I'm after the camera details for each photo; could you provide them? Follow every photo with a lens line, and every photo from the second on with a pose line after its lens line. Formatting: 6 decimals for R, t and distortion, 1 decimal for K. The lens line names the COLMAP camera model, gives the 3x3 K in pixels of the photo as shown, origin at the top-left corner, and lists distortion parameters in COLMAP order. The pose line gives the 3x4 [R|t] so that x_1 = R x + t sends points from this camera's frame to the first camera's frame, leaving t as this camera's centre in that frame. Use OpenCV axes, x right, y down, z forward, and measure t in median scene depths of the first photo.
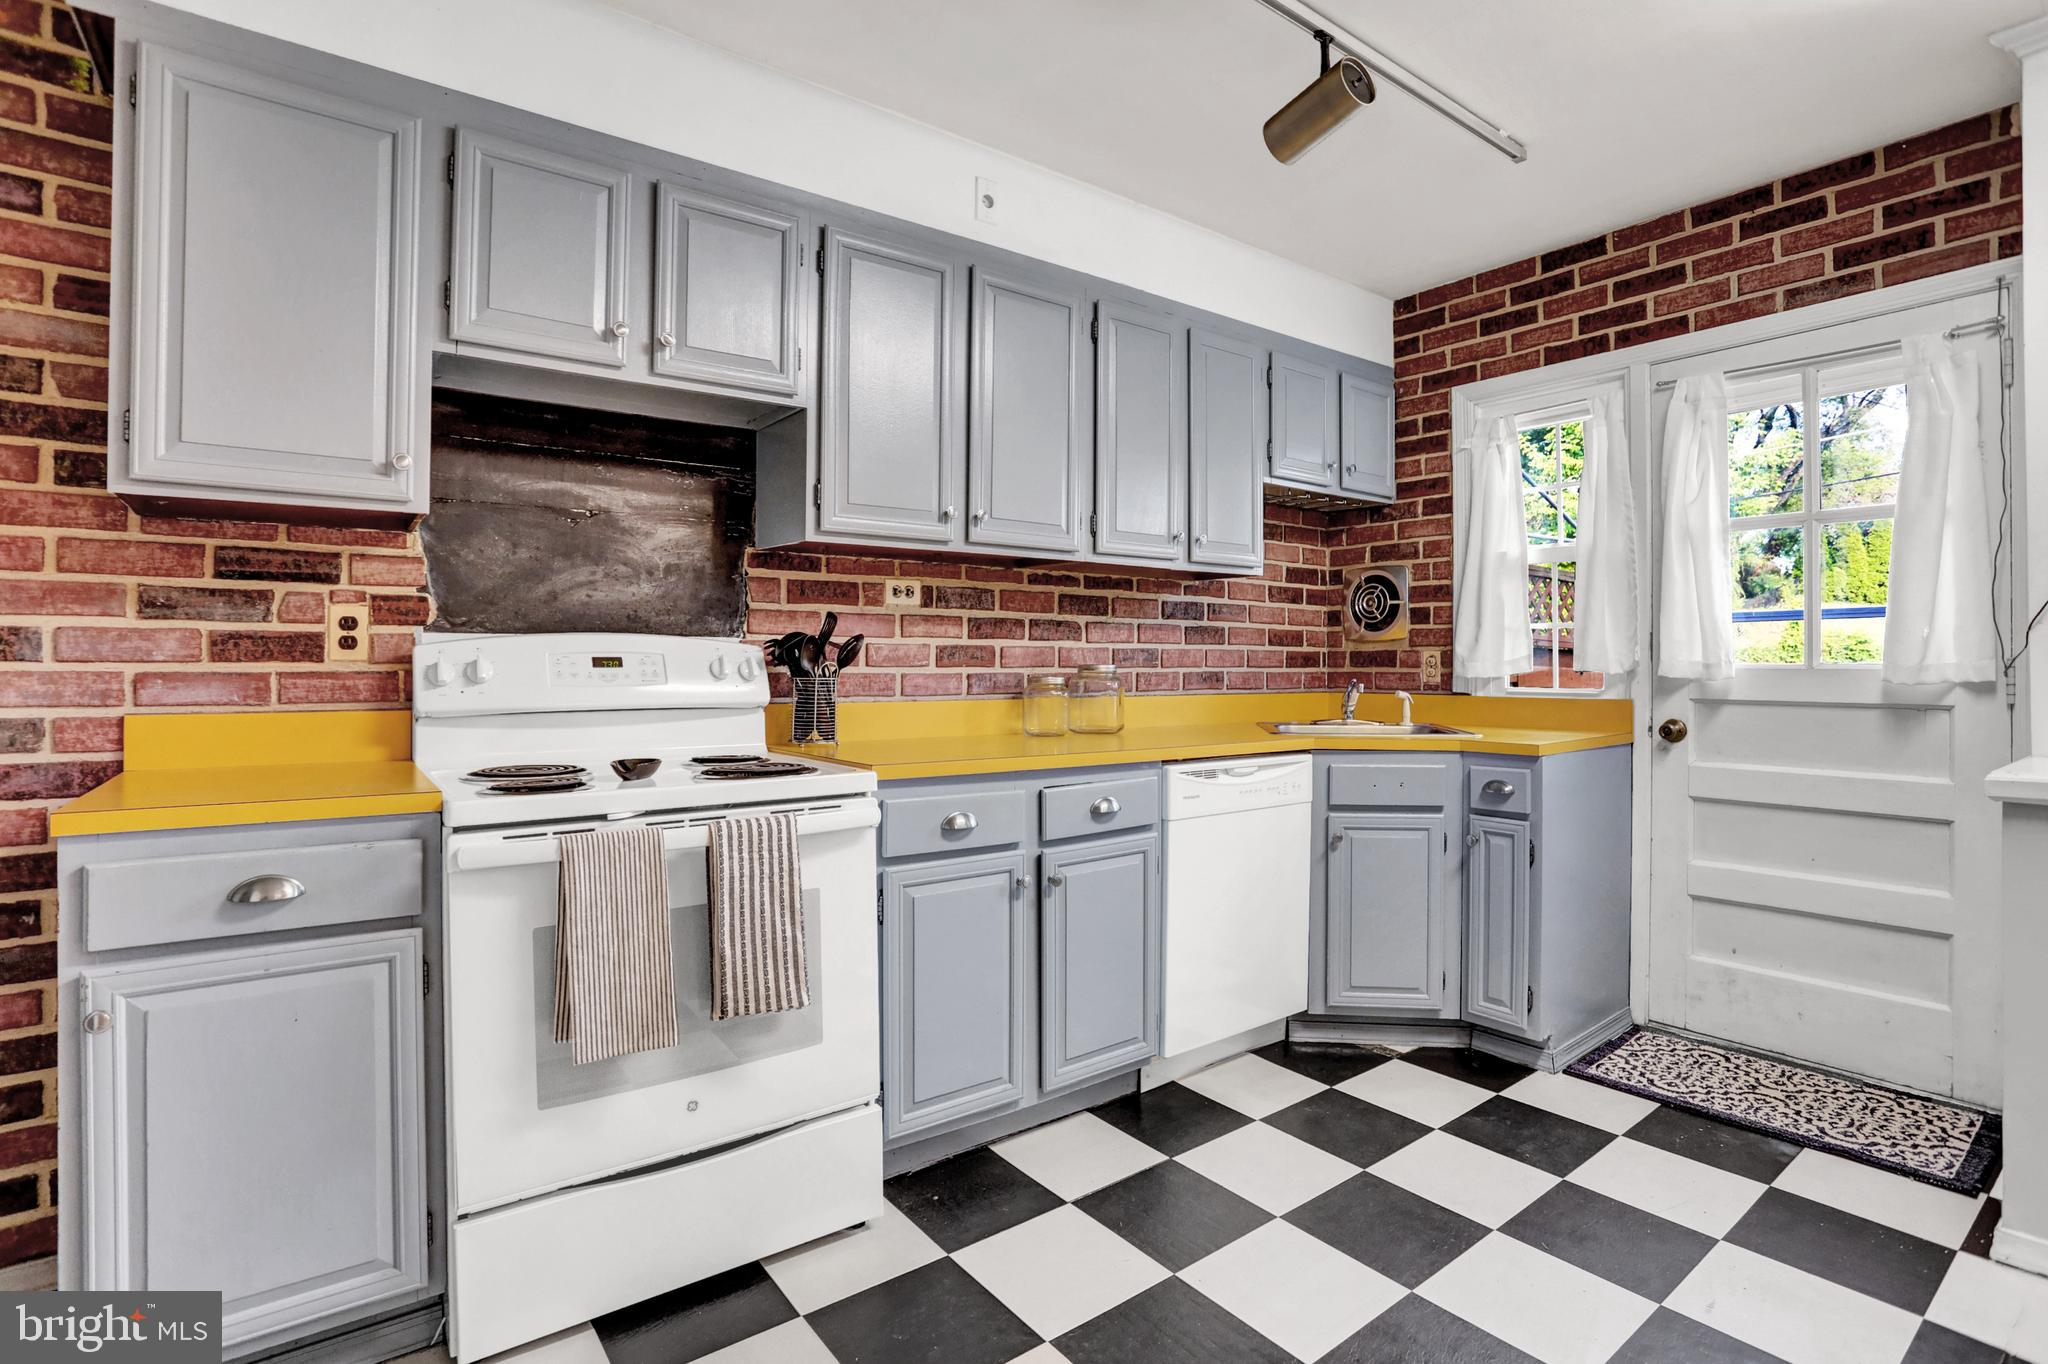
lens RADIAL K [[1025.5, 0, 1012.0], [0, 1025.5, 676.9], [0, 0, 1]] dist [-0.062510, 0.023570]
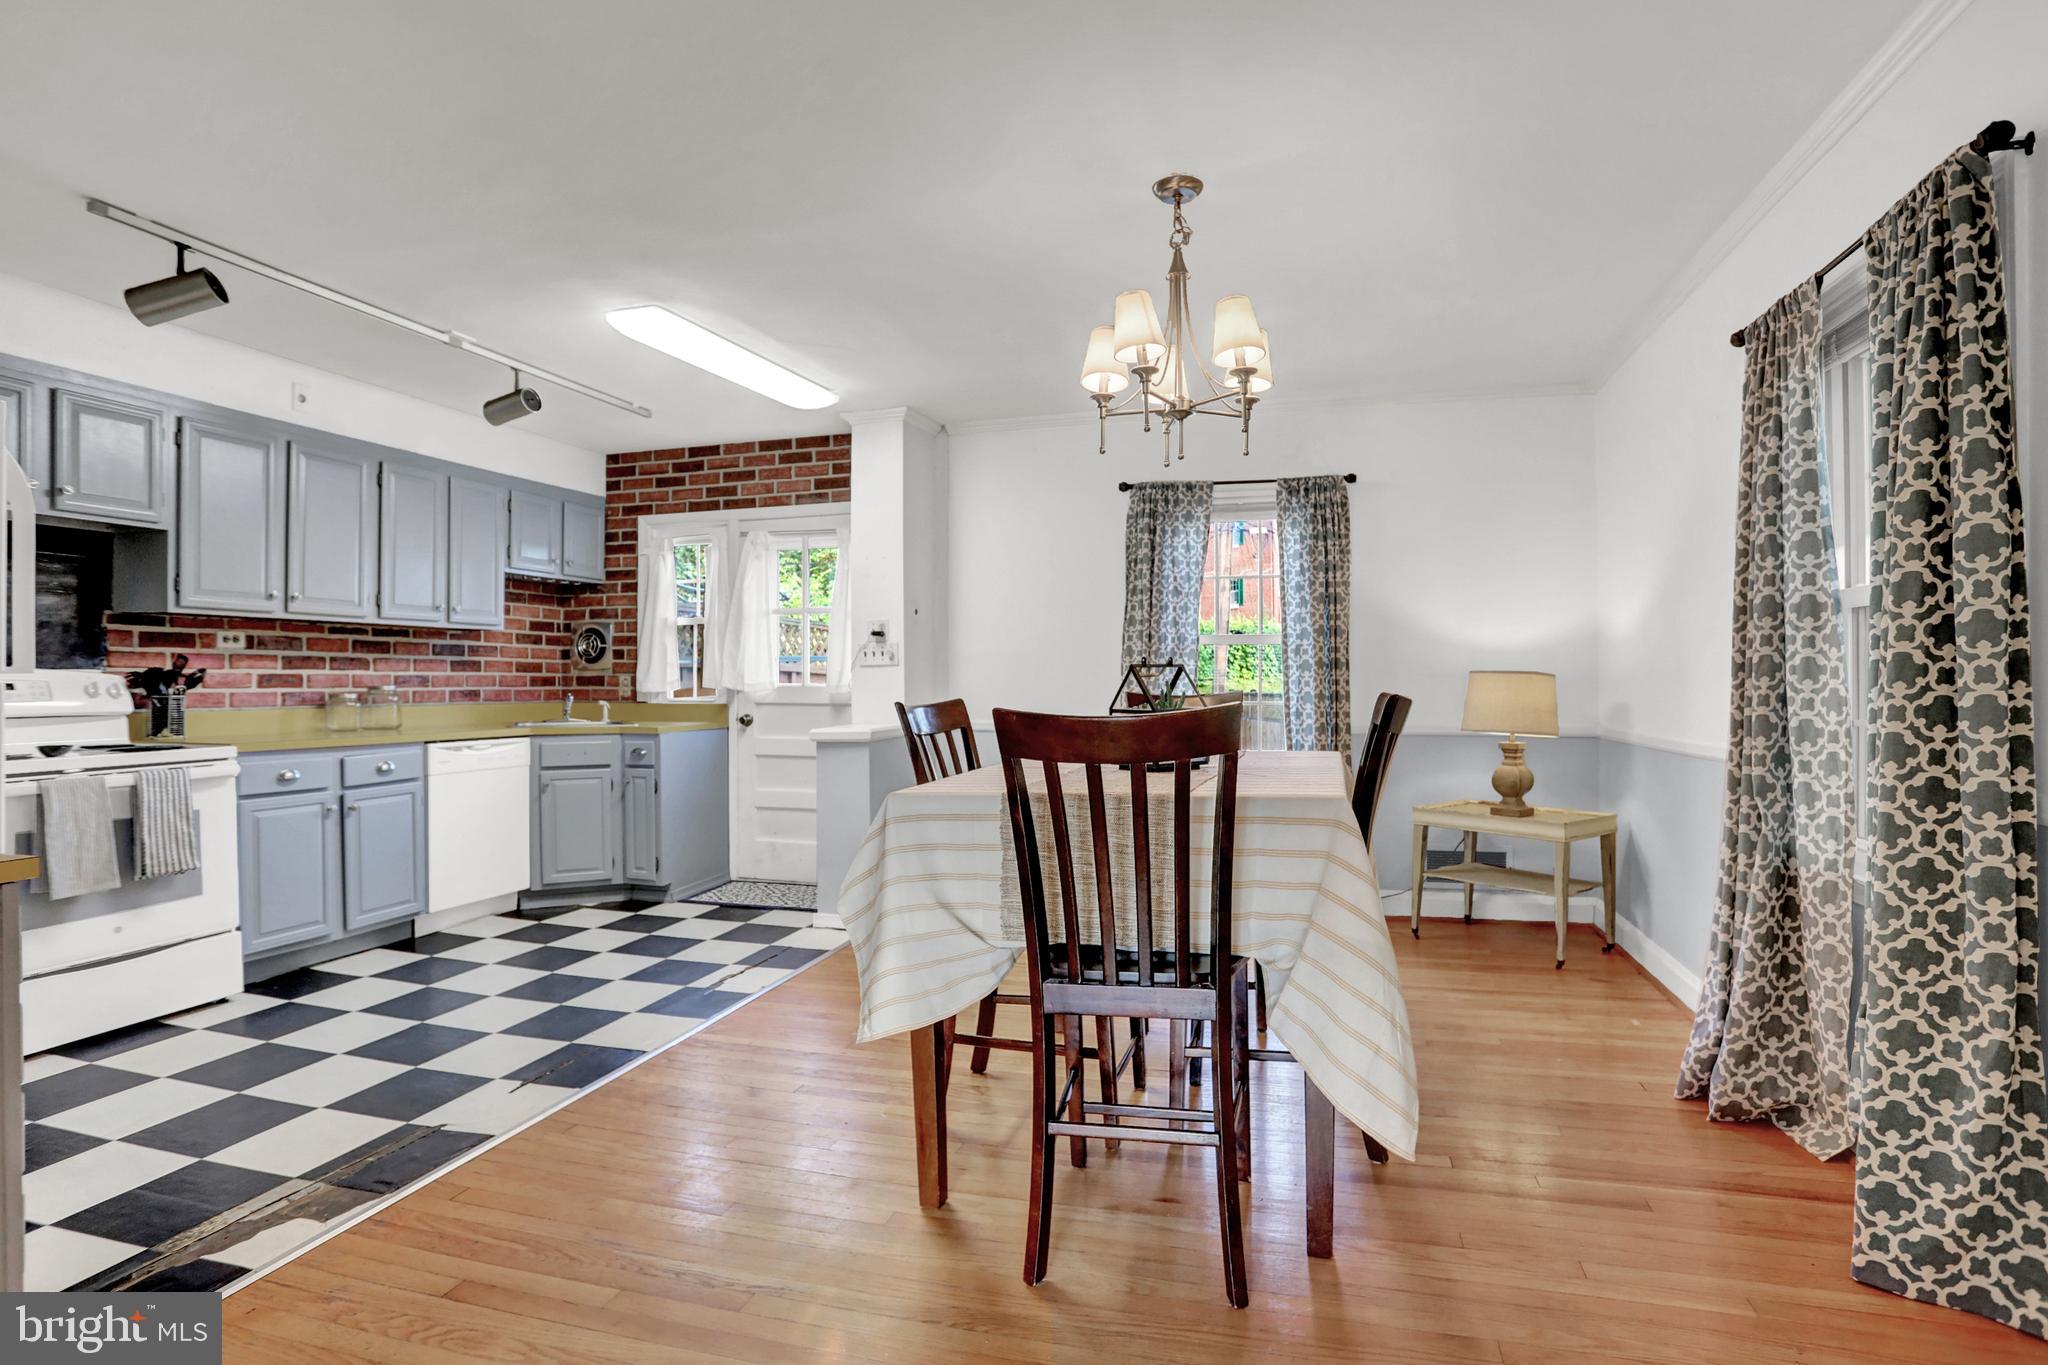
lens RADIAL K [[992.9, 0, 1068.4], [0, 992.9, 686.8], [0, 0, 1]] dist [-0.059460, 0.023232]
pose [[0.772780, -0.004742, 0.634657, -0.050163], [0.008114, 0.999964, -0.002408, 0.001595], [-0.634622, 0.007011, 0.772791, -0.880239]]
